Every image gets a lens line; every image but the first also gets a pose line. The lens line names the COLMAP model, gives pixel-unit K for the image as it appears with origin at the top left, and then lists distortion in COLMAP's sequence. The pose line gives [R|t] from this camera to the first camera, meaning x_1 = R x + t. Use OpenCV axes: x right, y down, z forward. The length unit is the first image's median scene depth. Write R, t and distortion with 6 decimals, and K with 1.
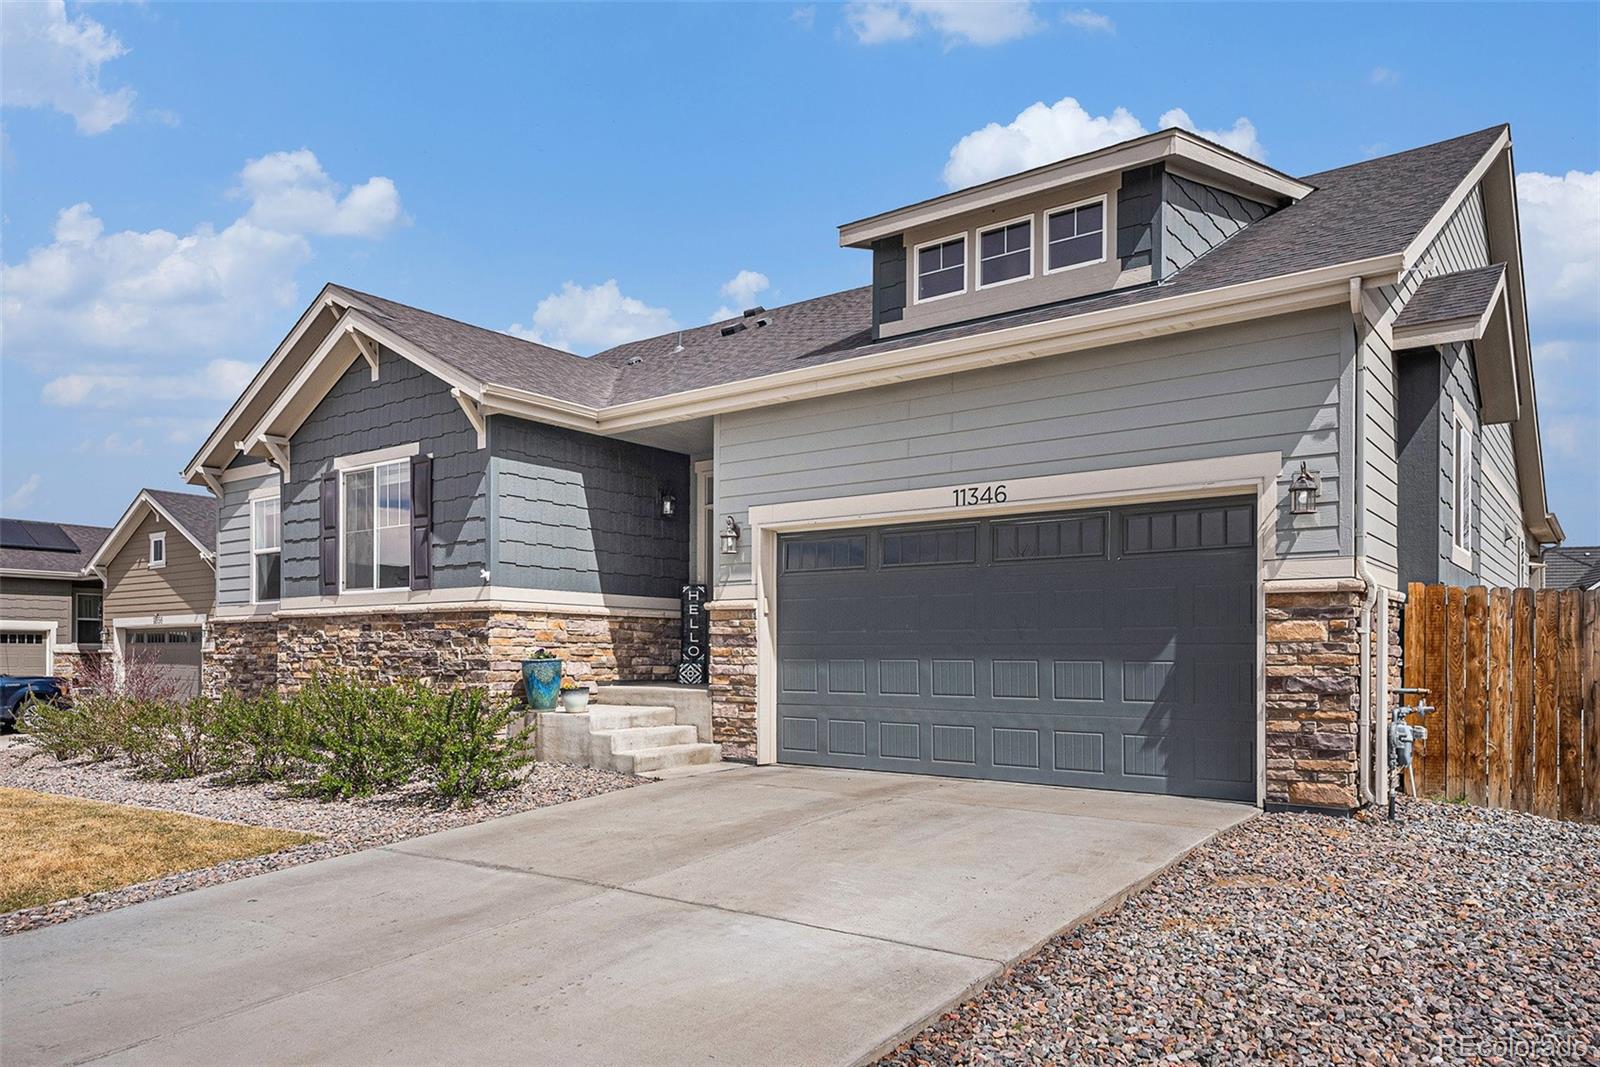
lens RADIAL K [[1109.9, 0, 801.2], [0, 1109.9, 547.9], [0, 0, 1]] dist [0.033621, 0.000038]
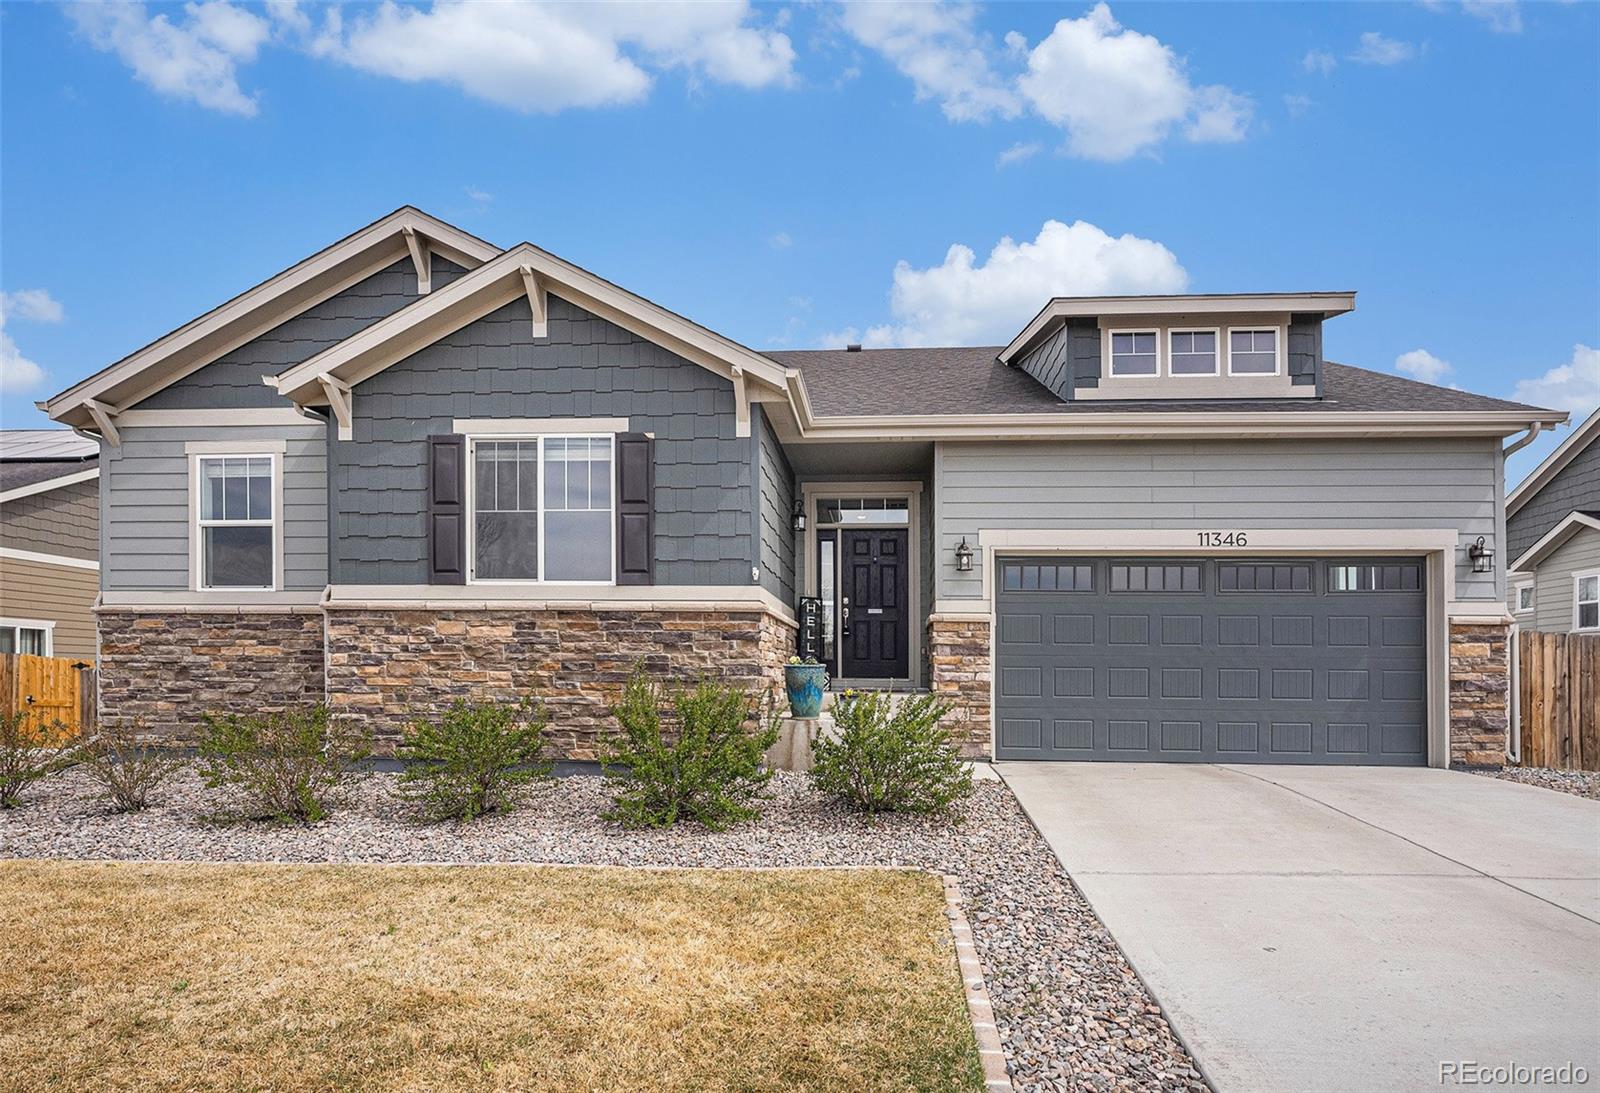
lens RADIAL K [[844.5, 0, 845.7], [0, 844.5, 604.6], [0, 0, 1]] dist [-0.002299, -0.001141]
pose [[0.824962, 0.051766, 0.562812, -0.614507], [-0.061737, 0.998092, -0.001308, 0.046314], [-0.561806, -0.033667, 0.826584, 0.373093]]
